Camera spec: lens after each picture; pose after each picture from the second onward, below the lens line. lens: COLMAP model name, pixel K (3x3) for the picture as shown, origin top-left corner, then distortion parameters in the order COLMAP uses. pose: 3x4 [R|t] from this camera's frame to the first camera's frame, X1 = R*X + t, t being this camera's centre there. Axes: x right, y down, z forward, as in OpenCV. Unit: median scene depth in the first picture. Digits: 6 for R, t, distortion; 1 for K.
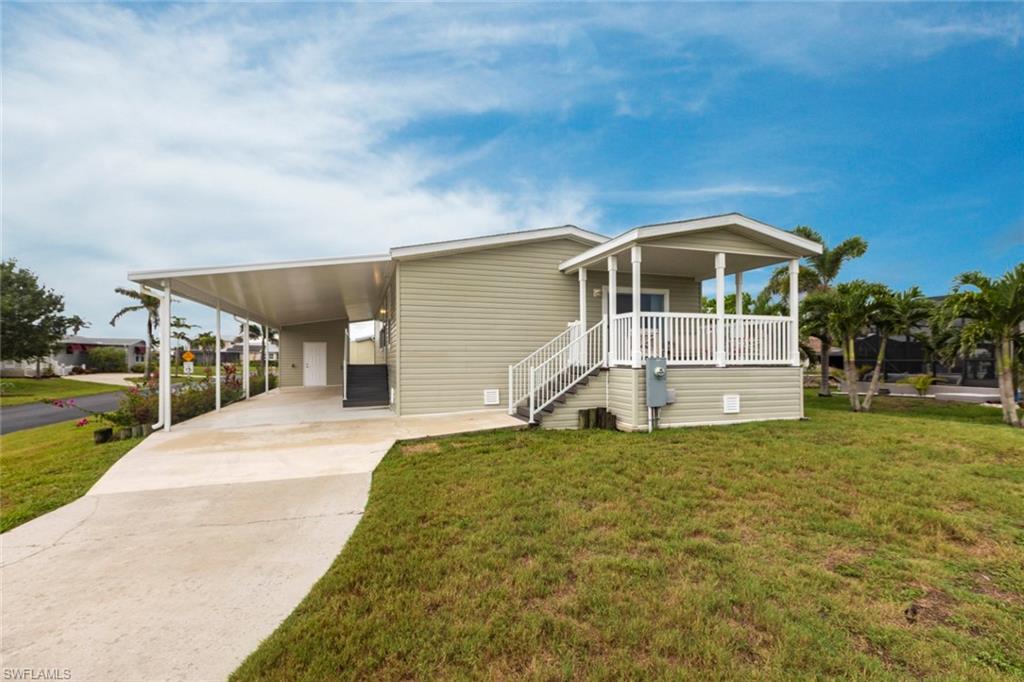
lens RADIAL K [[456.4, 0, 511.8], [0, 456.4, 359.2], [0, 0, 1]] dist [0.000755, 0.000069]
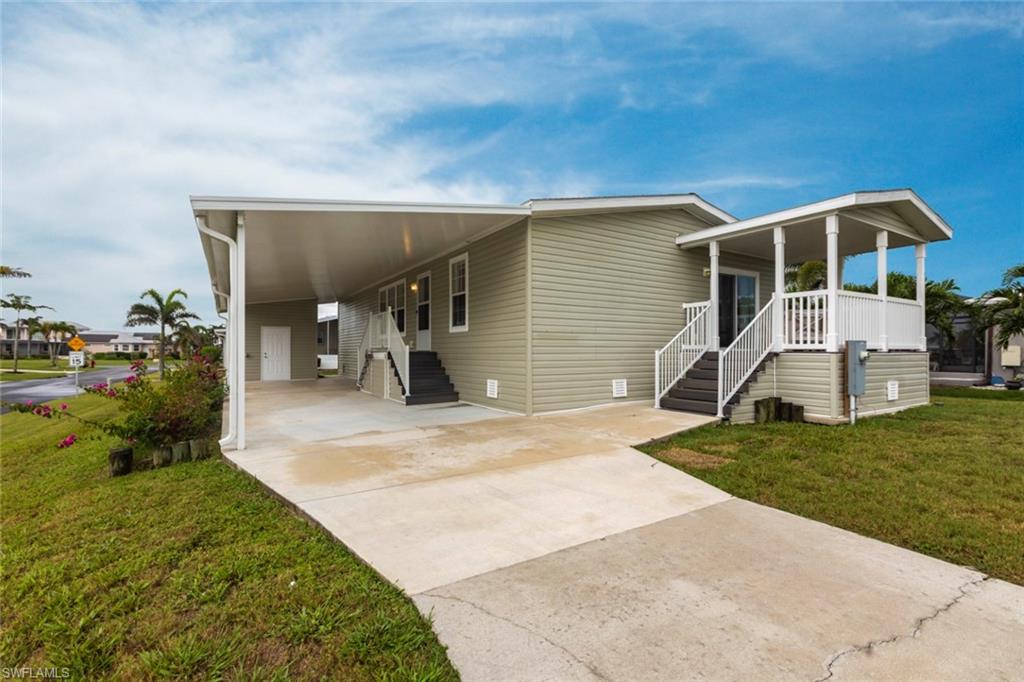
lens RADIAL K [[454.6, 0, 514.6], [0, 454.6, 346.3], [0, 0, 1]] dist [0.008222, 0.000060]
pose [[0.971912, 0.003072, 0.235325, -0.495906], [-0.000132, 0.999922, -0.012508, 0.017946], [-0.235345, 0.012125, 0.971836, 0.256804]]
